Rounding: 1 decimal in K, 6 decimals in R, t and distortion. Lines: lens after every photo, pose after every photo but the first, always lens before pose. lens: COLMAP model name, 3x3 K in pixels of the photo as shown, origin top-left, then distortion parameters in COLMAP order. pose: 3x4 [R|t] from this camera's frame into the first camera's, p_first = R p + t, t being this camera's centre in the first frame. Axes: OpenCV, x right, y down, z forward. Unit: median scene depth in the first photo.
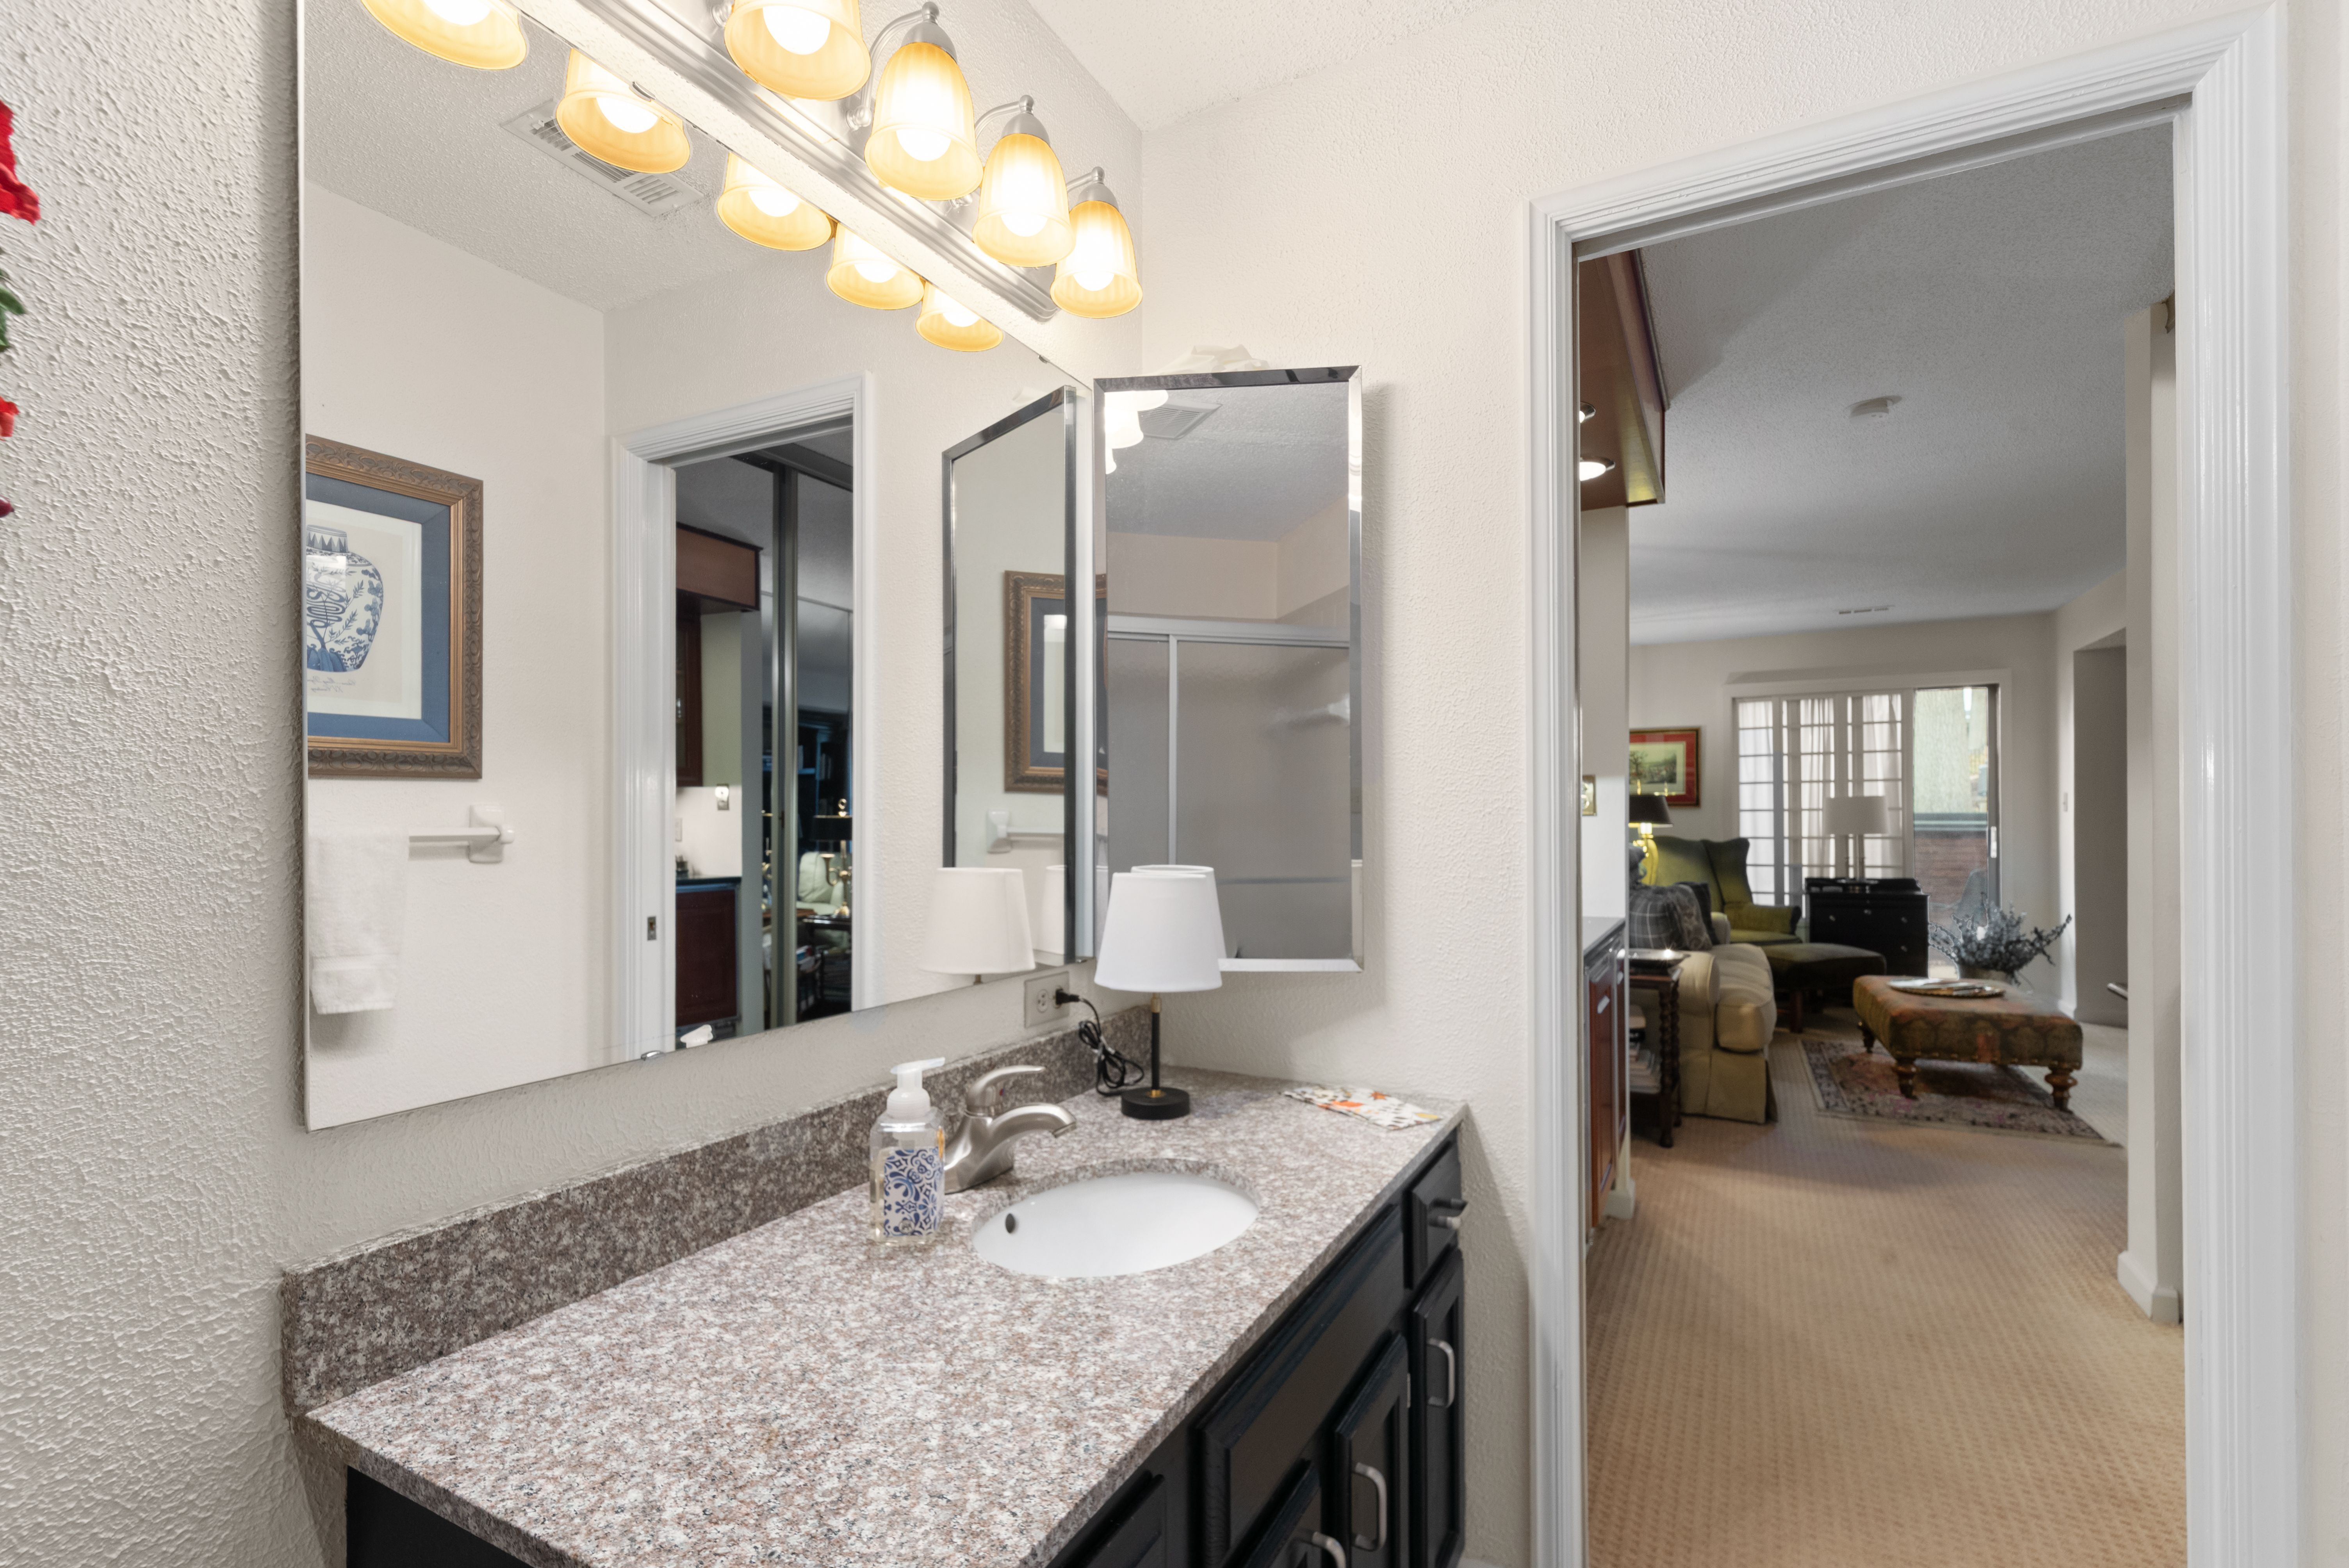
lens RADIAL K [[1039.8, 0, 1176.5], [0, 1039.8, 816.3], [0, 0, 1]] dist [0.001068, -0.000330]
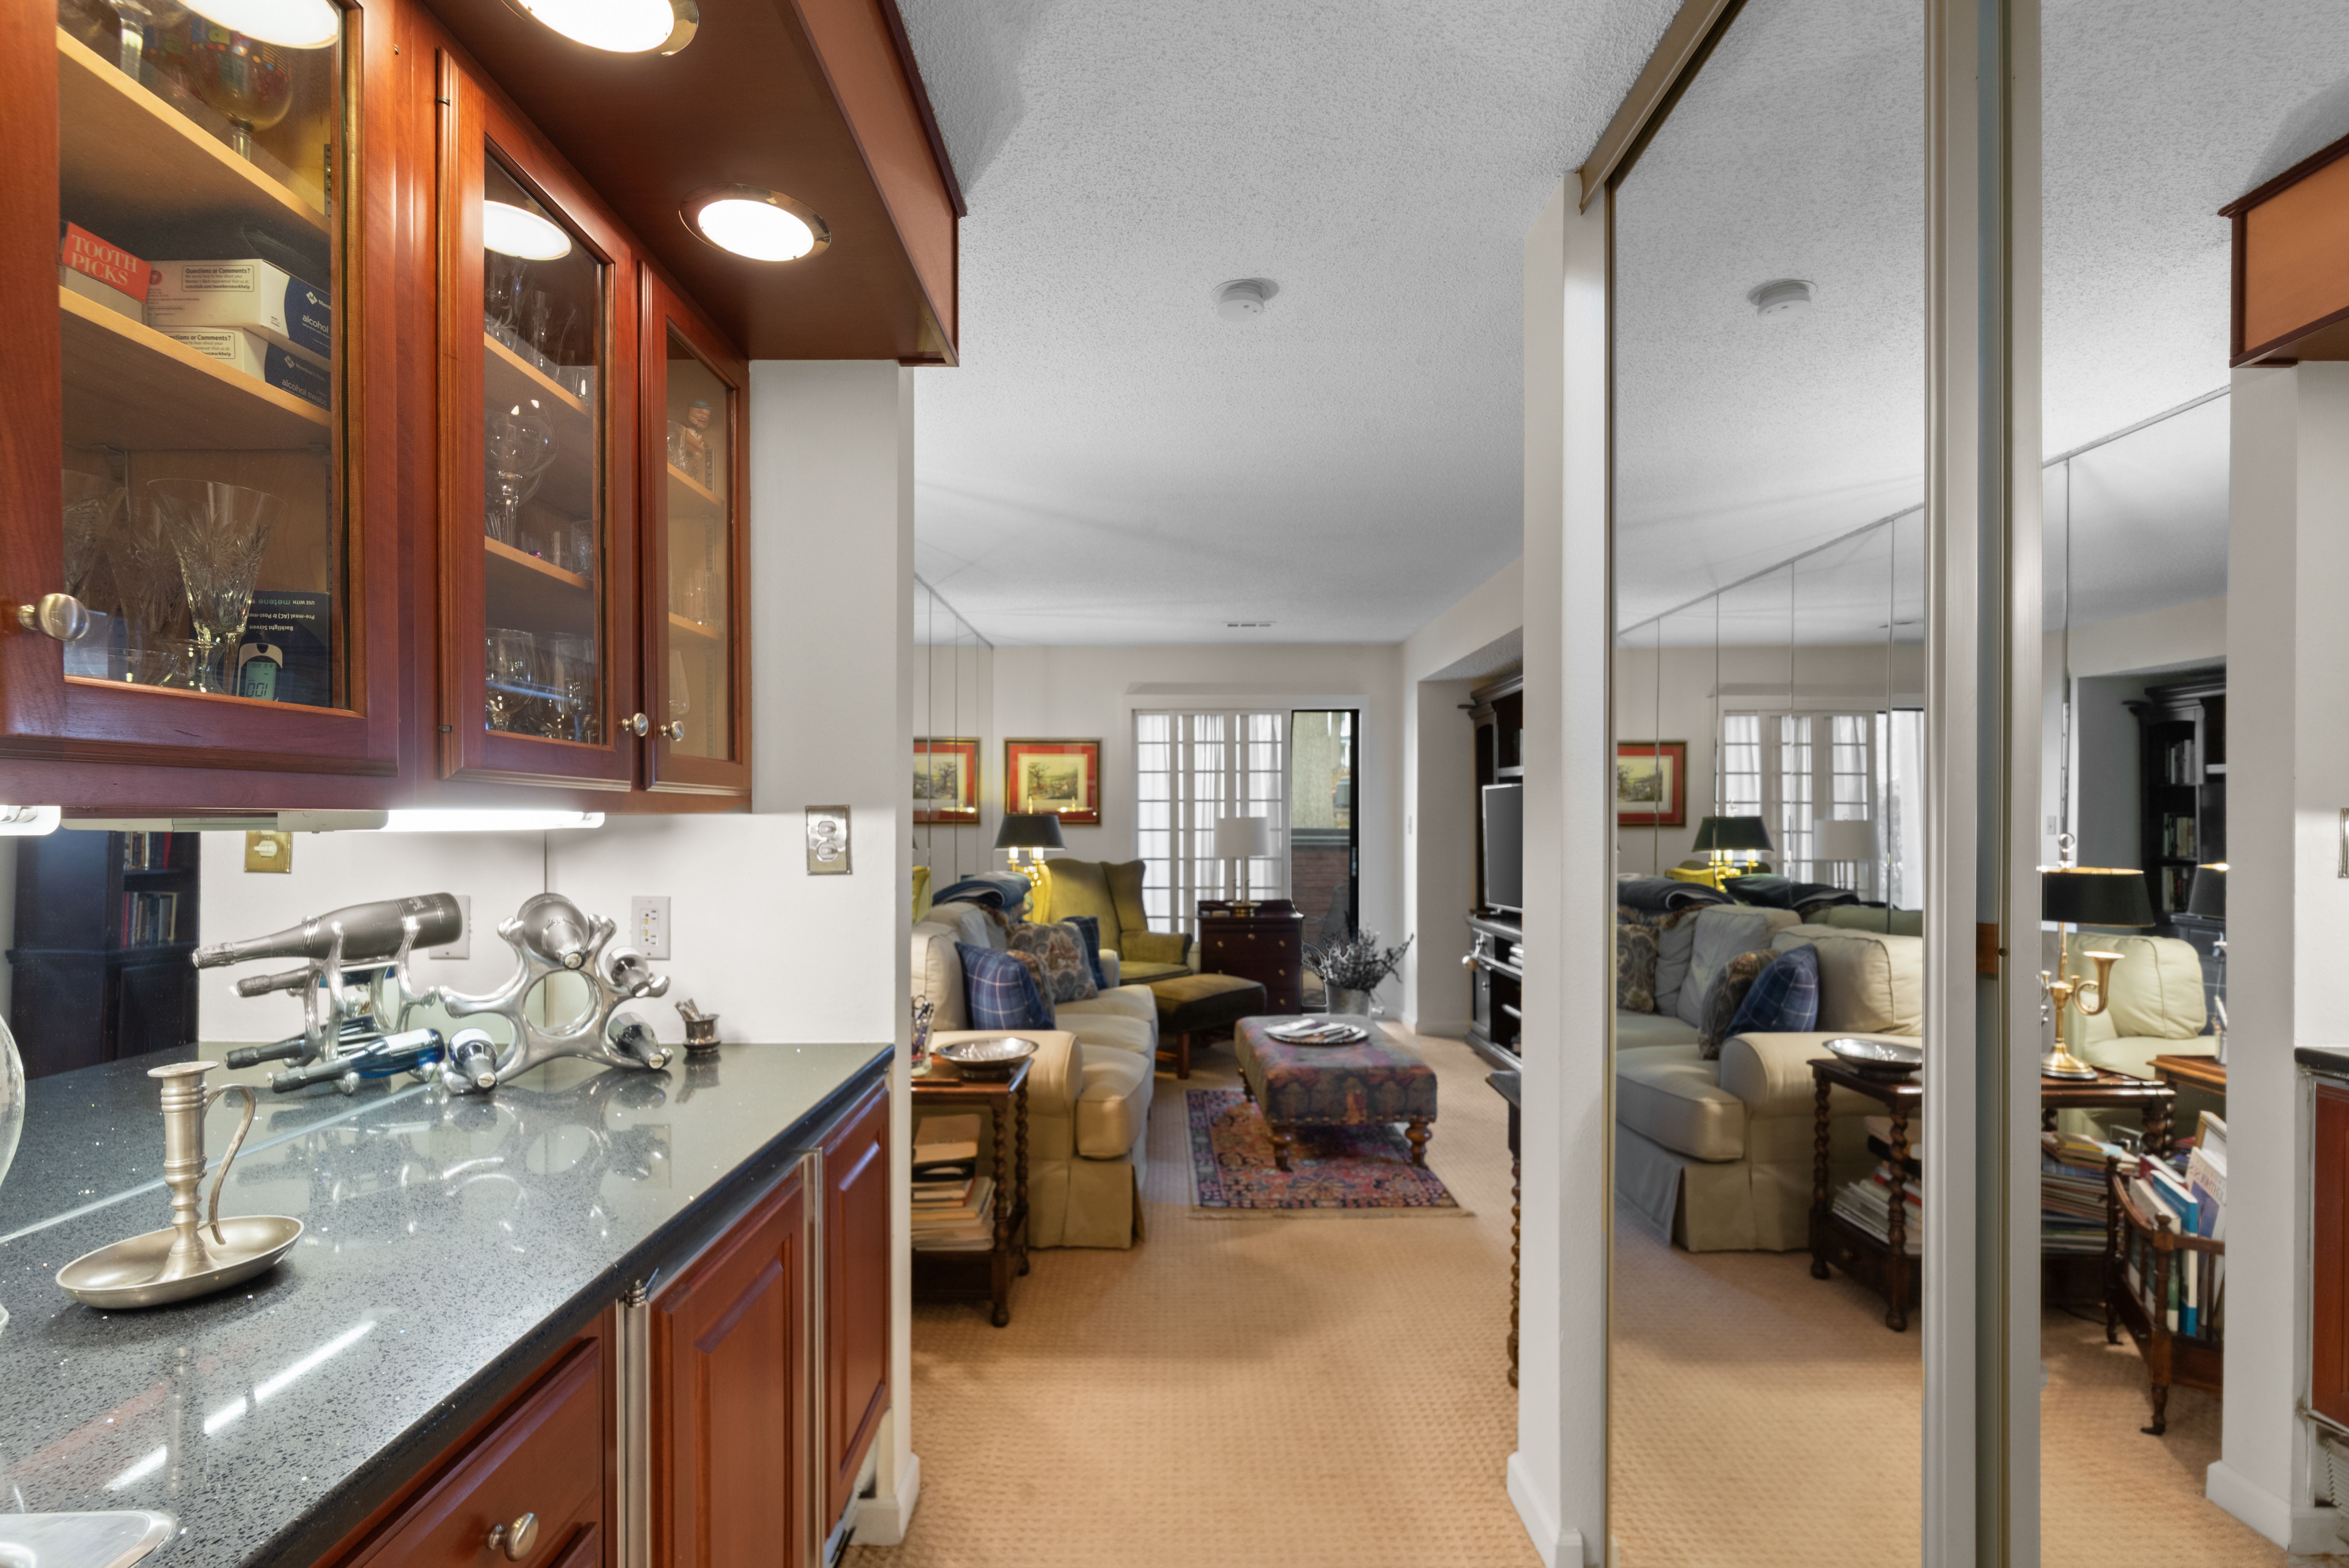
lens RADIAL K [[1039.8, 0, 1176.5], [0, 1039.8, 816.3], [0, 0, 1]] dist [0.001068, -0.000330]
pose [[0.874625, 0.009043, 0.484717, 0.130832], [-0.007697, 0.999959, -0.004768, -0.015003], [-0.484740, 0.000440, 0.874658, 0.183668]]
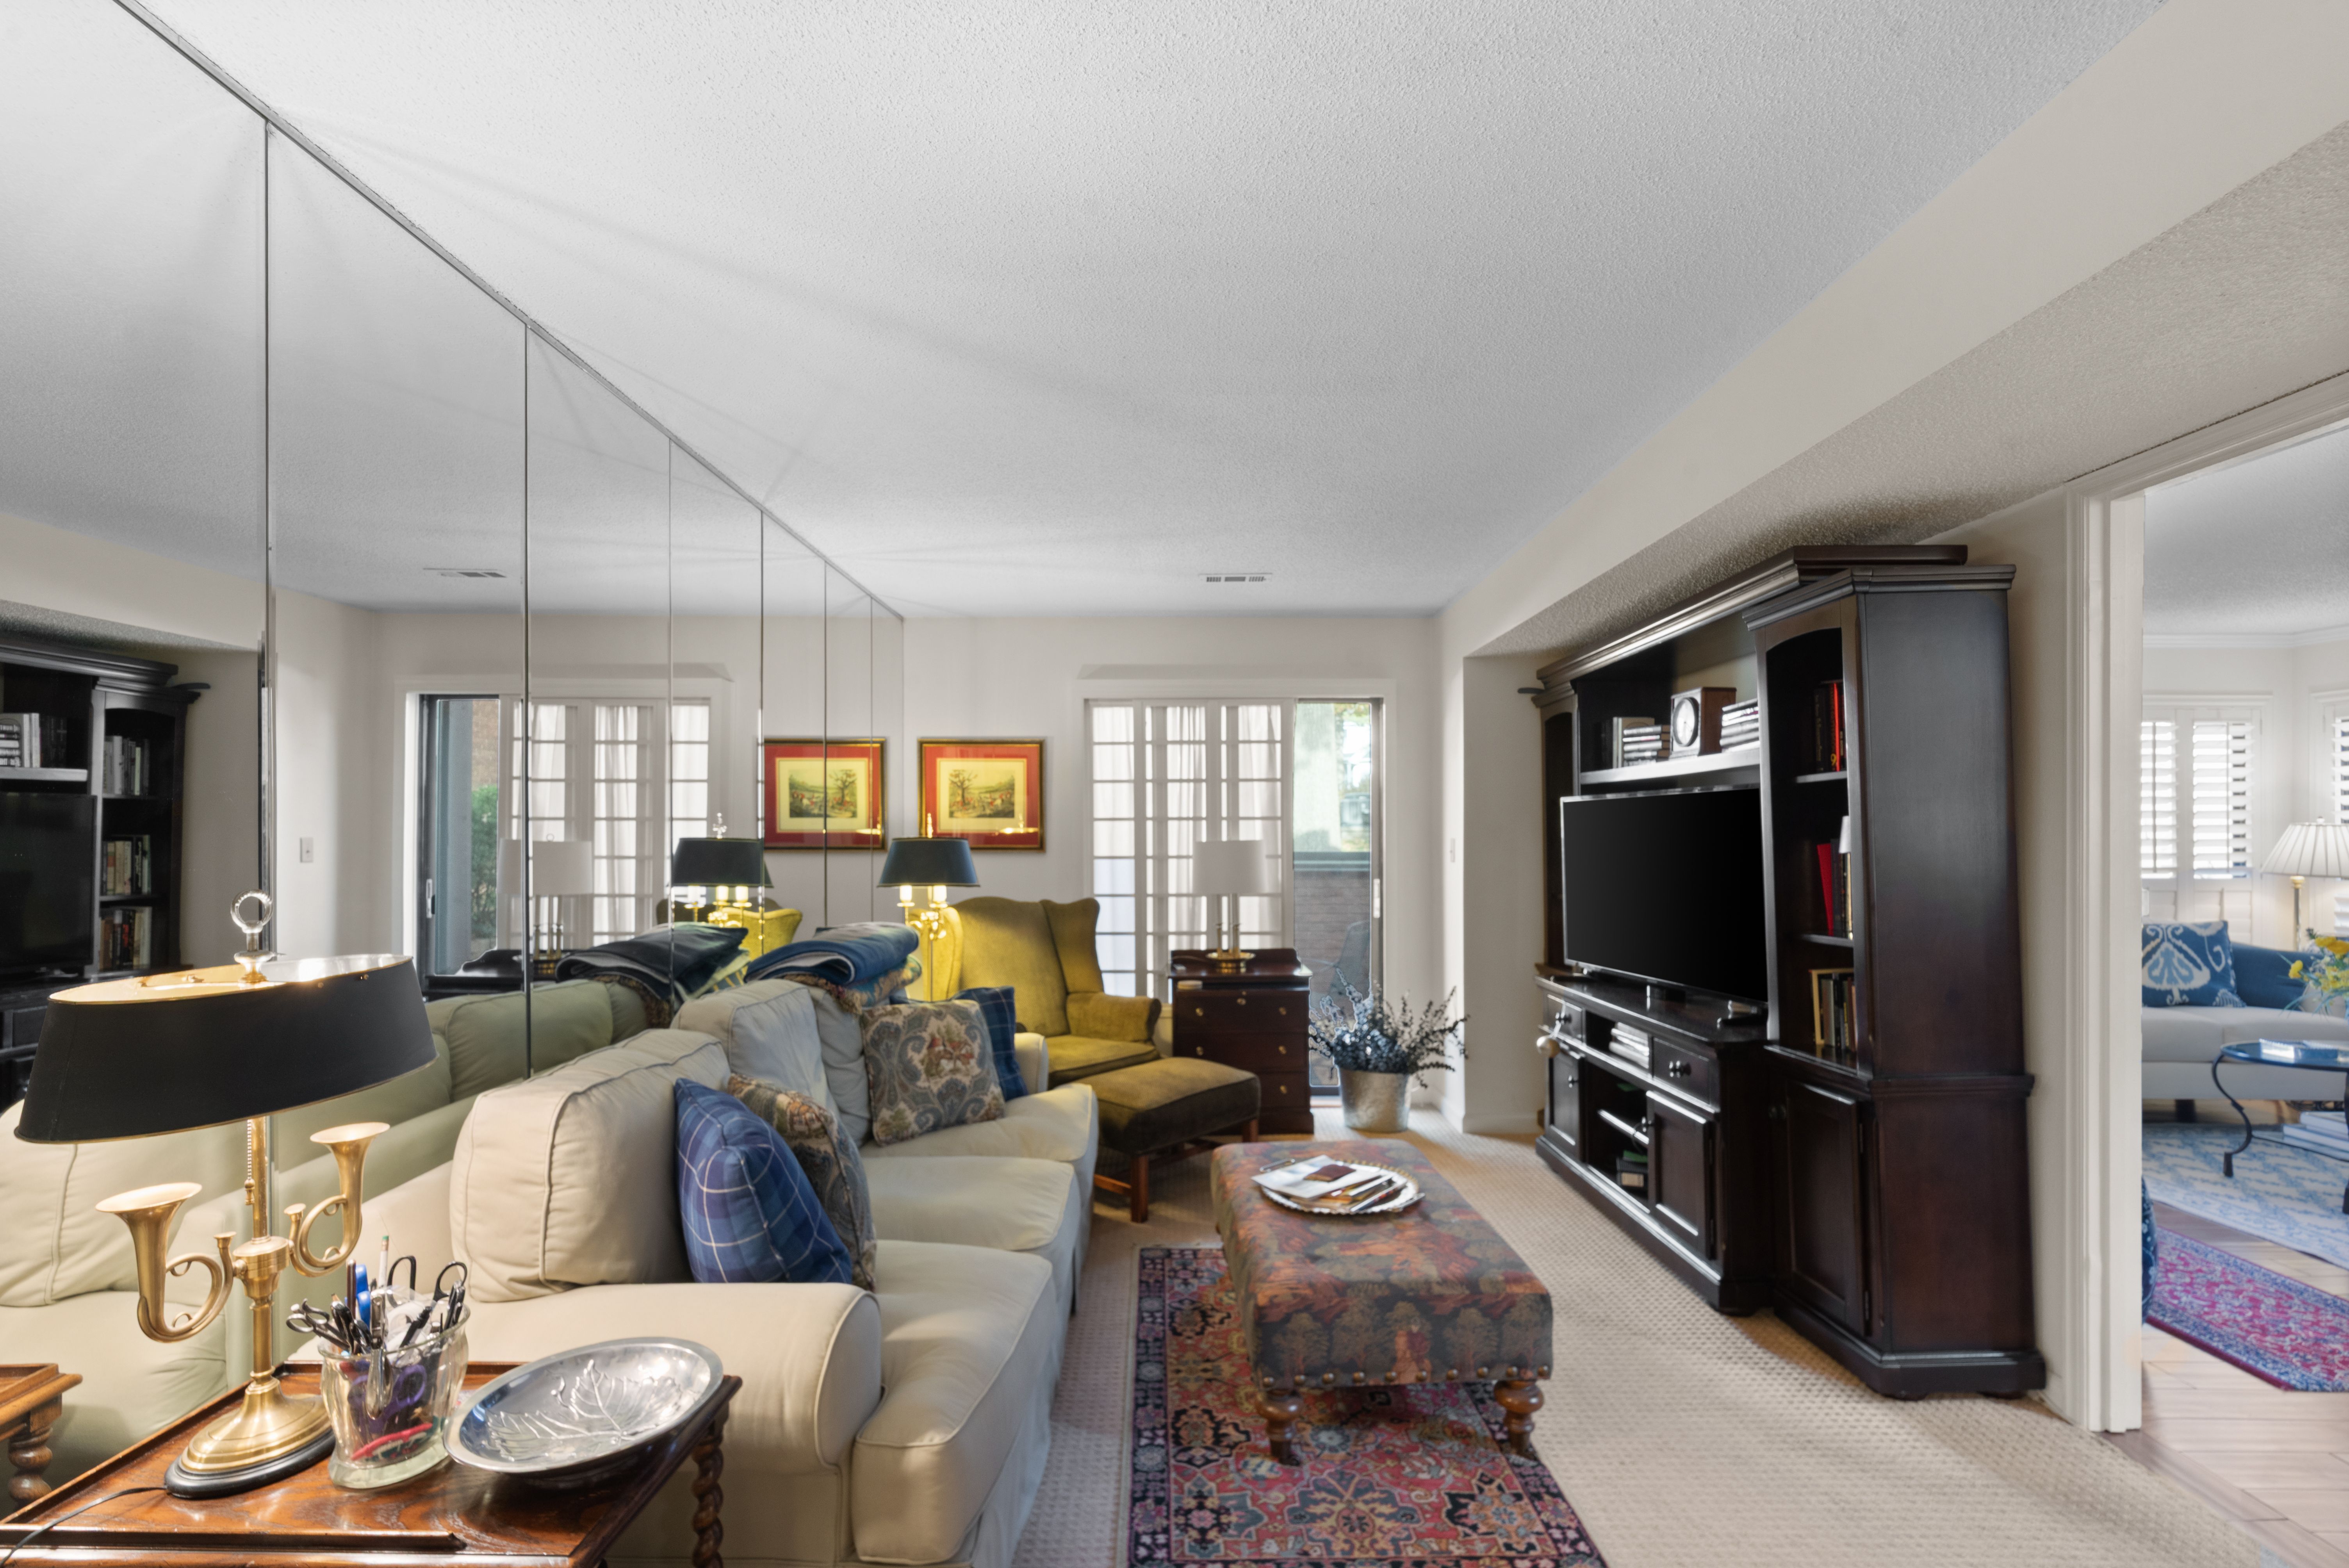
lens RADIAL K [[1039.8, 0, 1176.5], [0, 1039.8, 816.3], [0, 0, 1]] dist [0.001068, -0.000330]
pose [[0.875552, 0.015703, 0.482868, 0.271546], [-0.005311, 0.999724, -0.022881, -0.019463], [-0.483094, 0.017469, 0.875394, 0.383675]]
